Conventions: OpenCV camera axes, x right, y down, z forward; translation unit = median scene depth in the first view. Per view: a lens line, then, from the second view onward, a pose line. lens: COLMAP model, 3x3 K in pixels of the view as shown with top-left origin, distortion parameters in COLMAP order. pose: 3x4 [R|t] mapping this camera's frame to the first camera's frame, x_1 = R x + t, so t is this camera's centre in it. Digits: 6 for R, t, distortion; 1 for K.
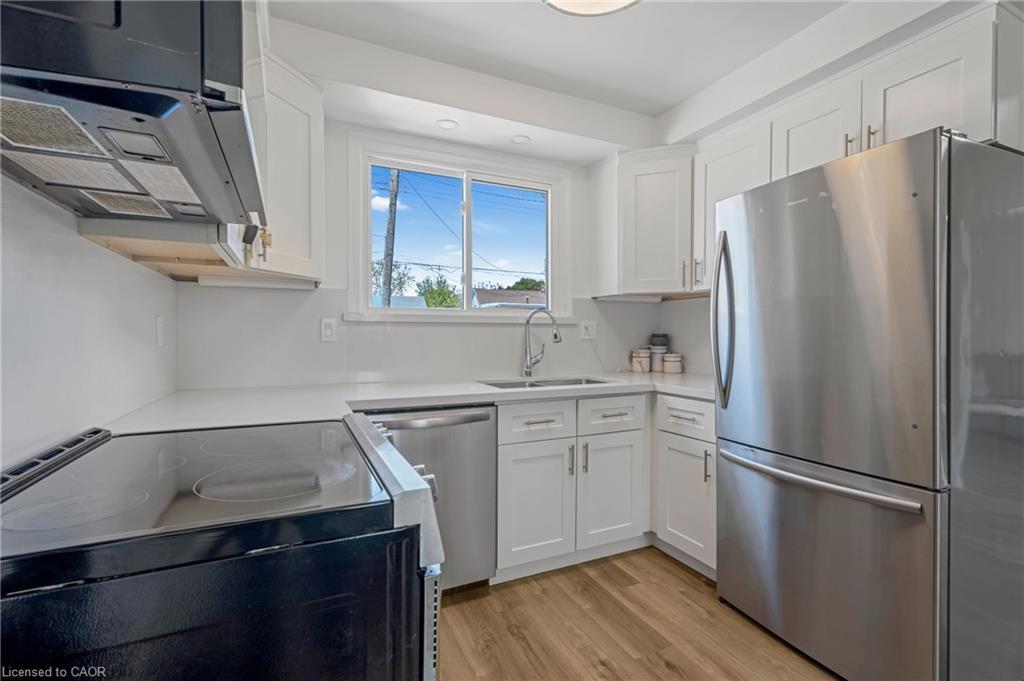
lens RADIAL K [[463.4, 0, 512.3], [0, 463.4, 337.9], [0, 0, 1]] dist [0.000167, 0.000036]
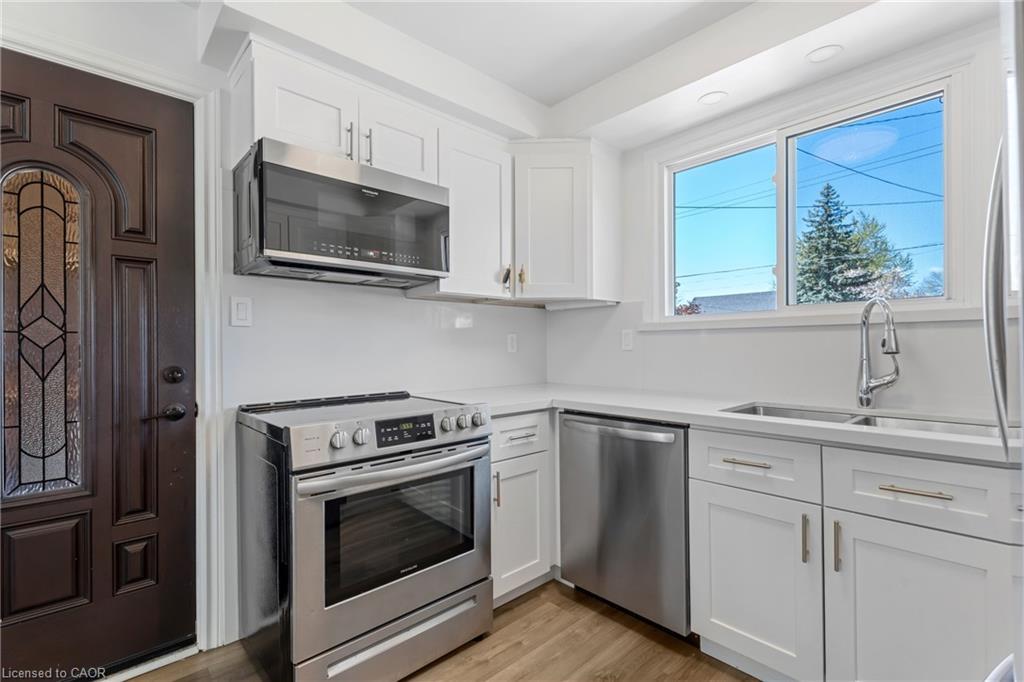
lens RADIAL K [[463.4, 0, 512.0], [0, 463.4, 344.6], [0, 0, 1]] dist [0.000167, 0.000036]
pose [[0.300522, -0.006835, -0.953750, 0.599629], [-0.002596, 0.999965, -0.007984, 0.004110], [0.953771, 0.004875, 0.300493, 0.415631]]
